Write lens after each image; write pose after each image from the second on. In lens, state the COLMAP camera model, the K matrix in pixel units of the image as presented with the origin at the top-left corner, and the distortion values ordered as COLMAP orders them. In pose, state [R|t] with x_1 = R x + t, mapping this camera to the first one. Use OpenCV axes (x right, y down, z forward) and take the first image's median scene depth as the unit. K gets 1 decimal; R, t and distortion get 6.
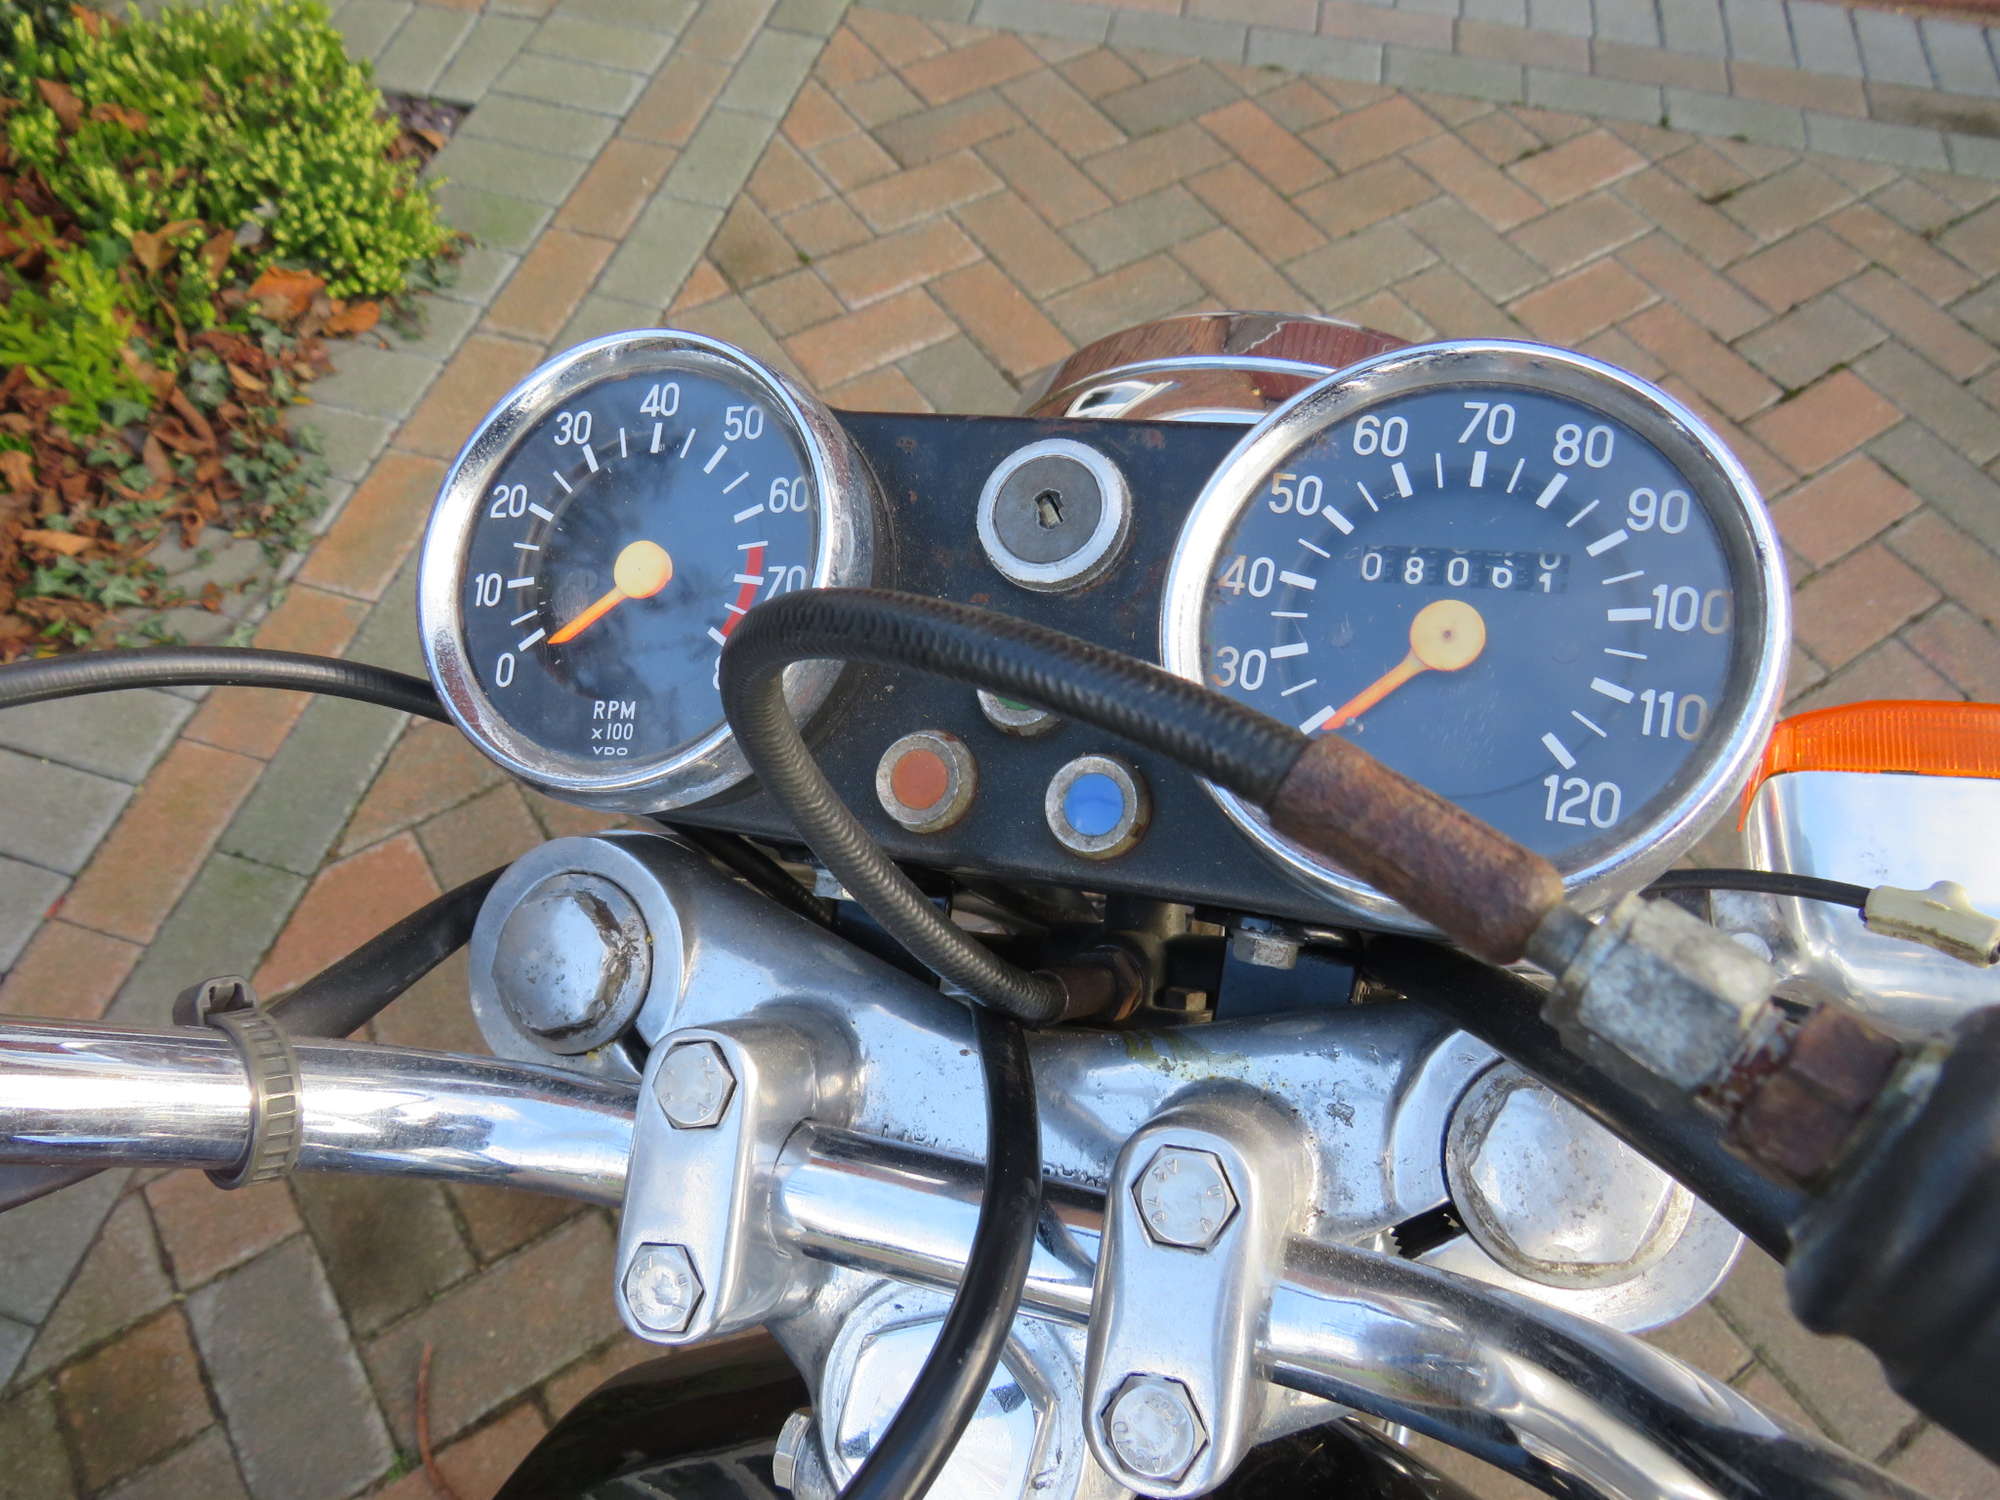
lens RADIAL K [[1410.4, 0, 991.6], [0, 1410.4, 743.6], [0, 0, 1]] dist [-0.026902, 0.006827]
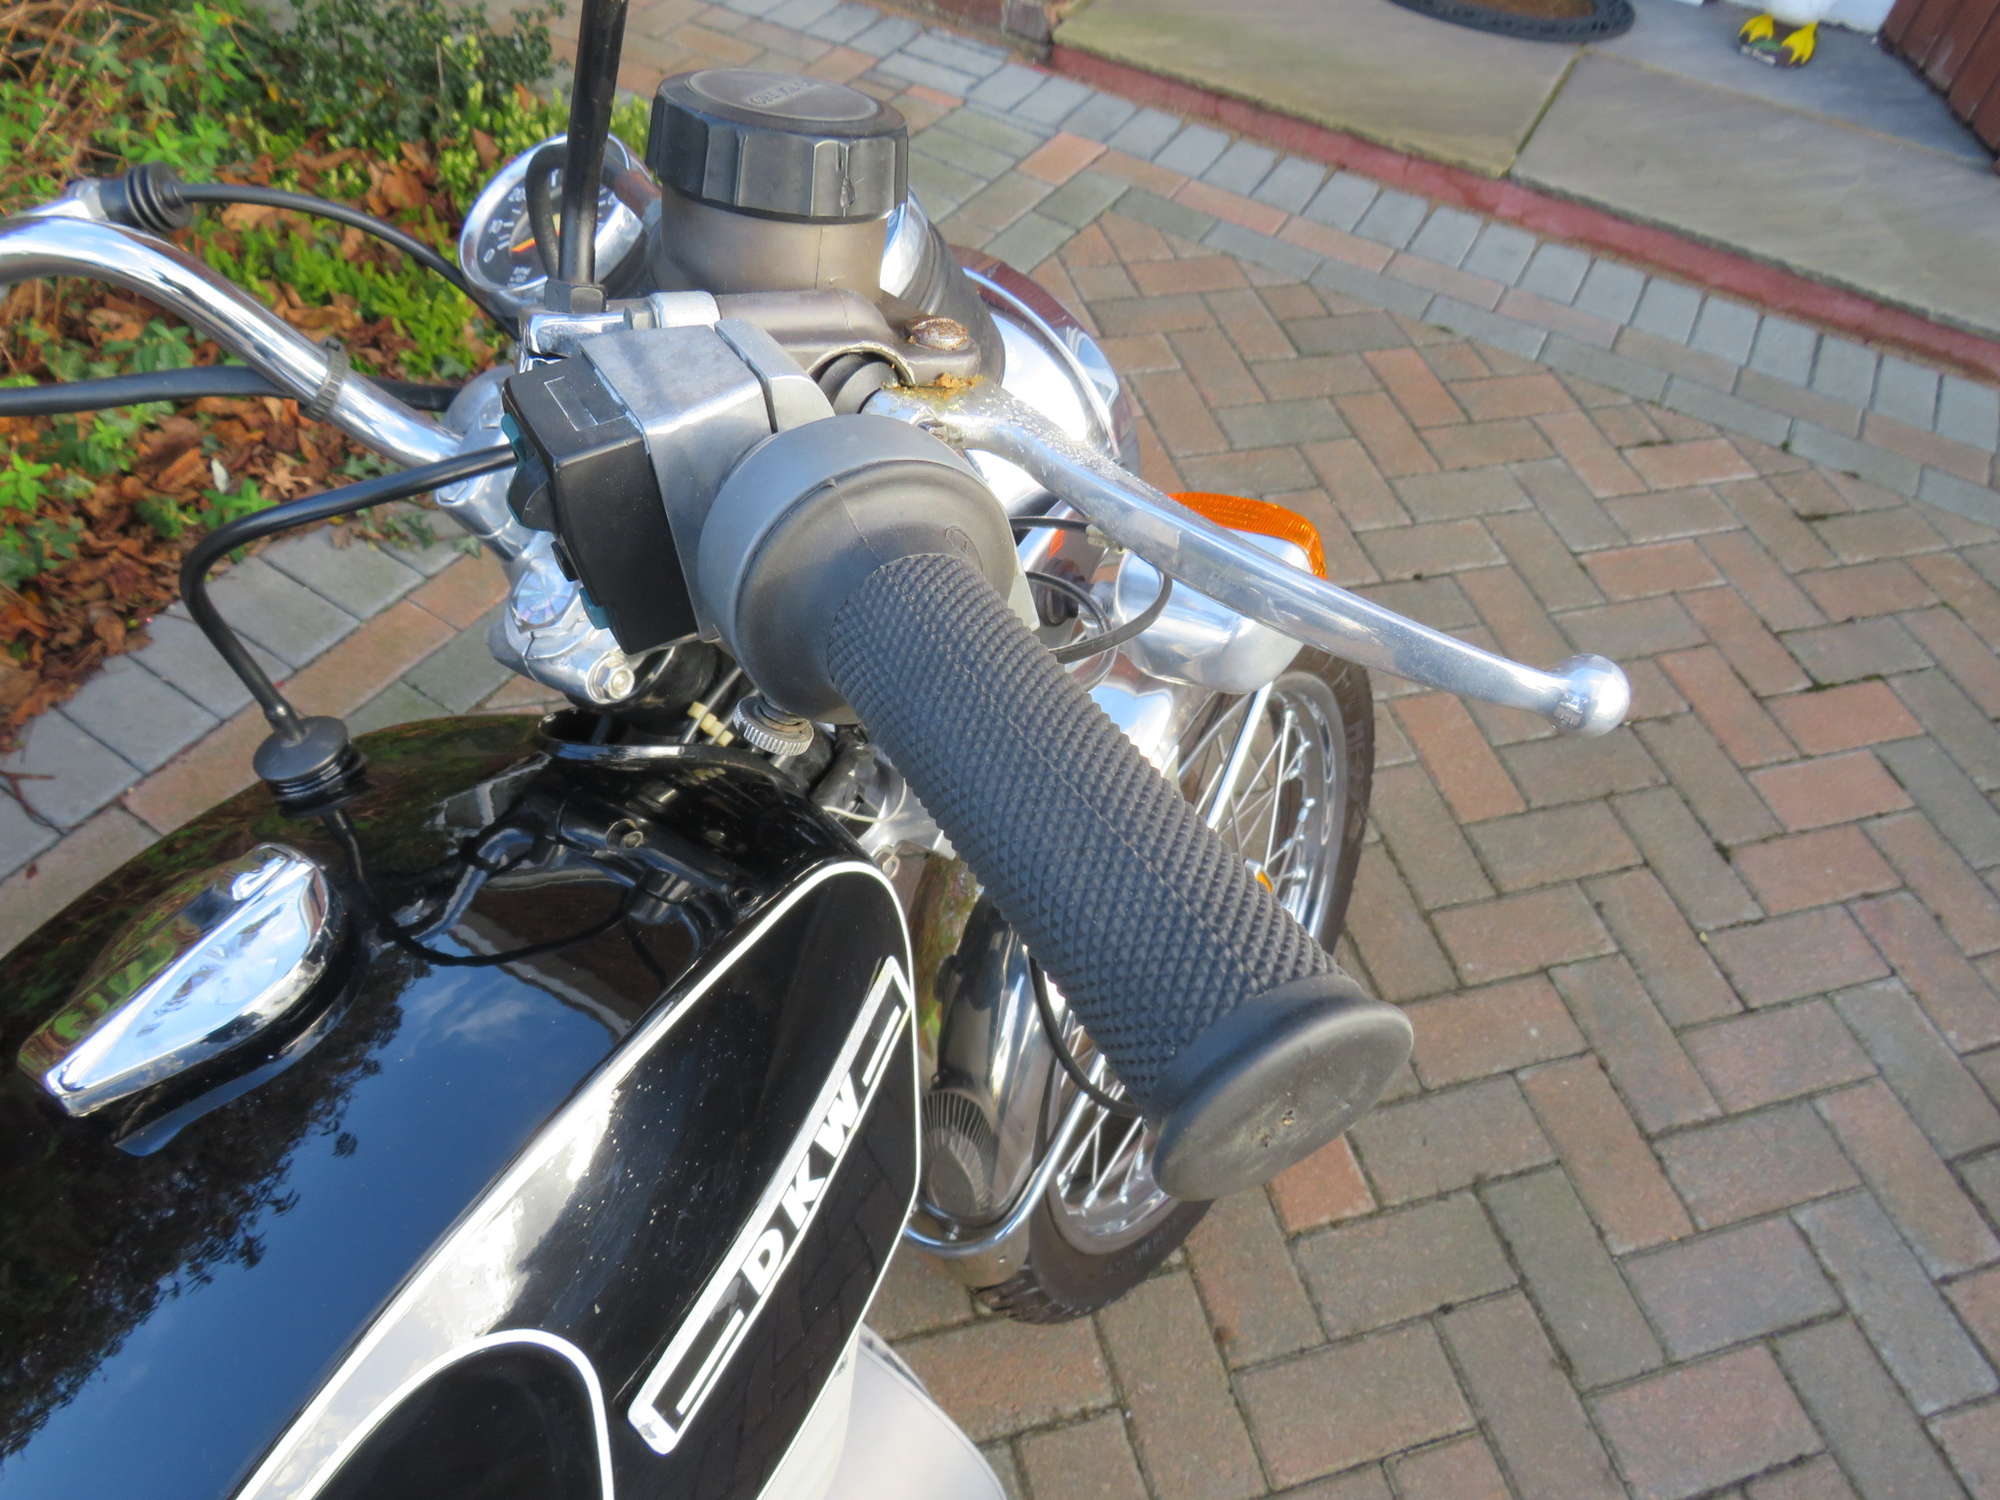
lens RADIAL K [[1410.4, 0, 1006.5], [0, 1410.4, 759.6], [0, 0, 1]] dist [-0.026902, 0.006827]
pose [[0.955436, 0.253296, -0.151602, 0.136455], [-0.271972, 0.954987, -0.118456, 0.104110], [0.114773, 0.154409, 0.981318, -0.138279]]
